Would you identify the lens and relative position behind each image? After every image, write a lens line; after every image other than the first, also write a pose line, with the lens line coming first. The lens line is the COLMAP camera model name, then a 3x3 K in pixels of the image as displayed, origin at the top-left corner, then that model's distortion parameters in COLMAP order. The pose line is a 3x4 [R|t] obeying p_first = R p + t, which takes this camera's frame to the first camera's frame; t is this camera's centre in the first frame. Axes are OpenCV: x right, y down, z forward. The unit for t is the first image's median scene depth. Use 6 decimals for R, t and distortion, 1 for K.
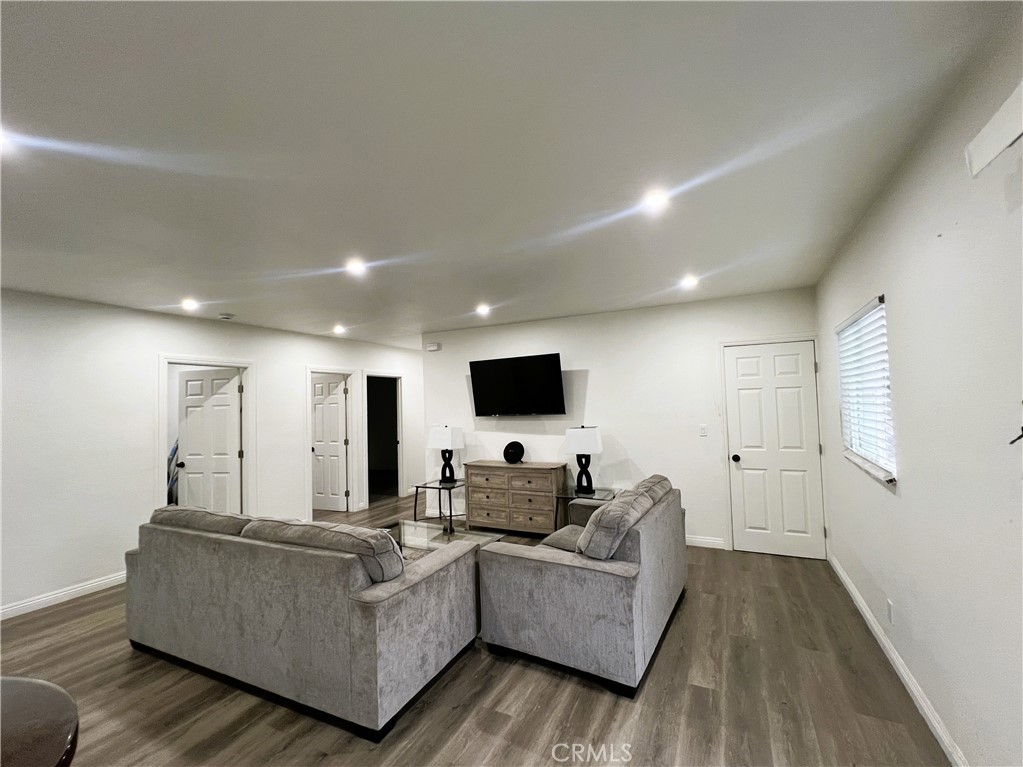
lens RADIAL K [[436.2, 0, 517.4], [0, 436.2, 386.4], [0, 0, 1]] dist [0.000082, -0.000059]
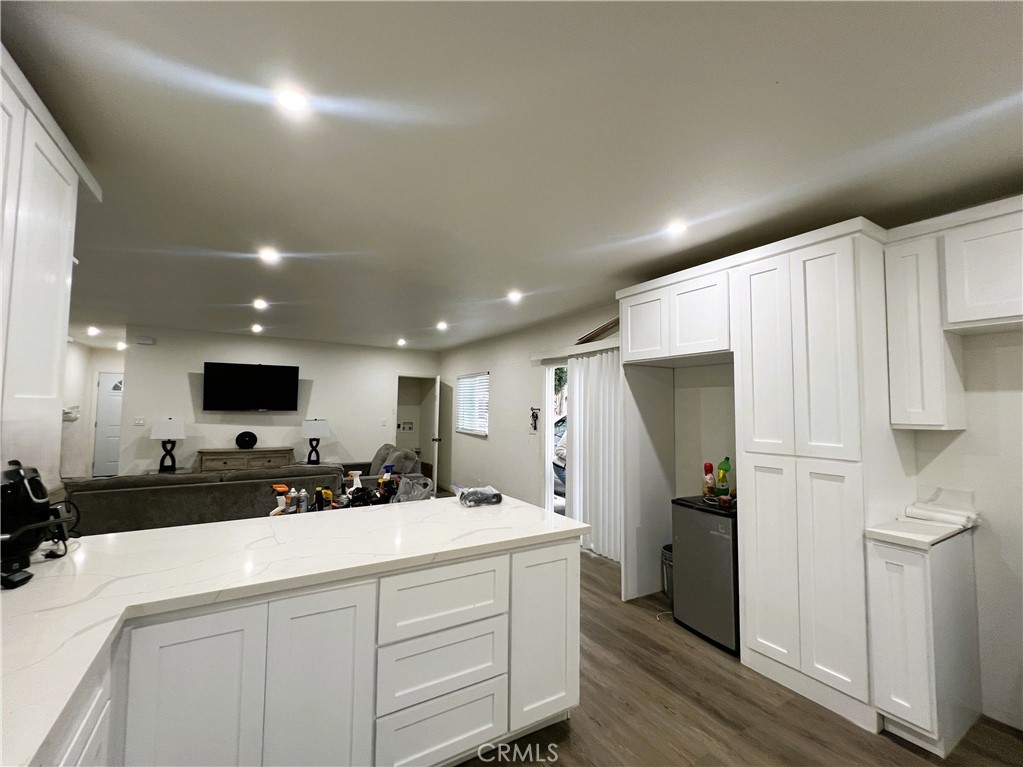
lens RADIAL K [[432.0, 0, 506.5], [0, 432.0, 380.9], [0, 0, 1]] dist [0.002462, -0.000259]
pose [[0.537170, 0.089382, 0.838725, -0.672862], [-0.069119, 0.995690, -0.061842, 0.008235], [-0.840637, -0.024752, 0.541033, -0.292694]]
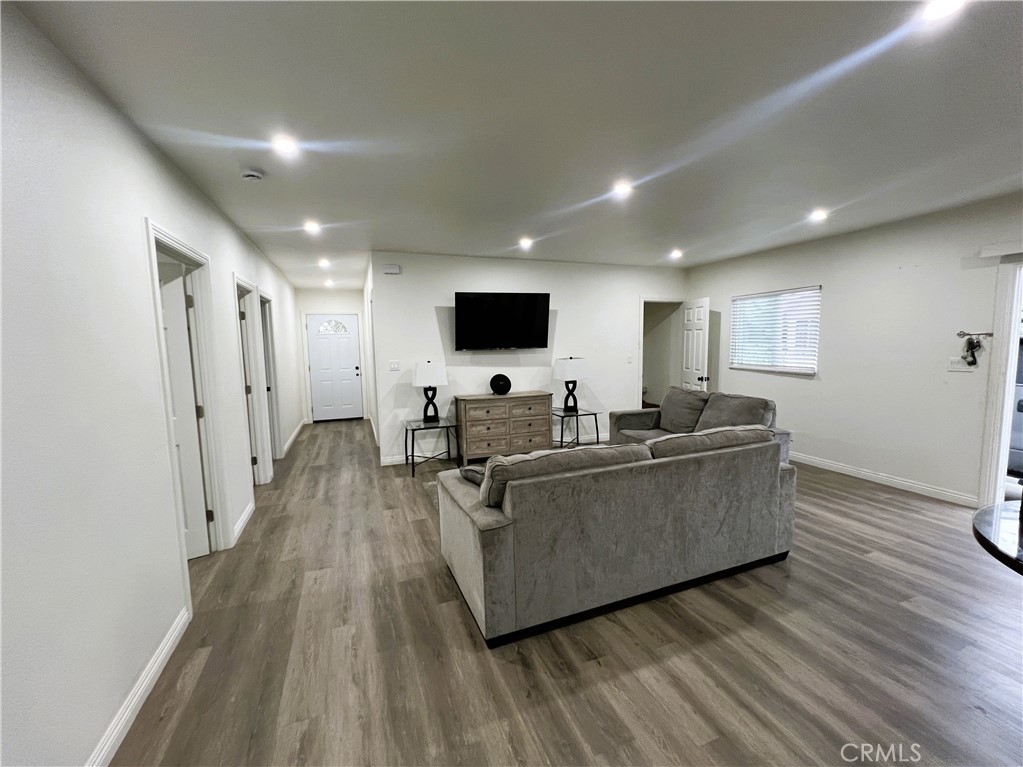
lens RADIAL K [[423.8, 0, 514.0], [0, 423.8, 380.7], [0, 0, 1]] dist [-0.006016, 0.000145]
pose [[0.681155, -0.051175, 0.730348, -0.749480], [-0.034707, 0.994176, 0.102031, 0.037651], [-0.731316, -0.094847, 0.675412, 0.290389]]
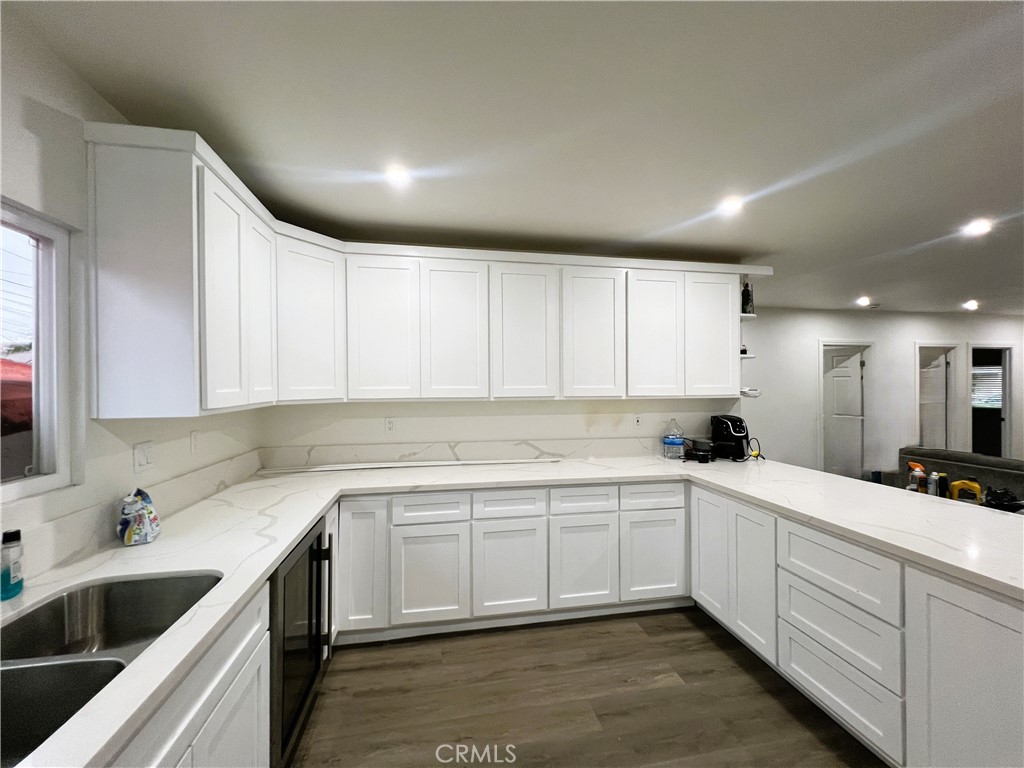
lens RADIAL K [[424.2, 0, 515.0], [0, 424.2, 386.4], [0, 0, 1]] dist [-0.006016, 0.000145]
pose [[0.605988, 0.035107, -0.794698, -0.277350], [0.017337, 0.998205, 0.057317, -0.015041], [0.795285, -0.048512, 0.604292, -0.493686]]
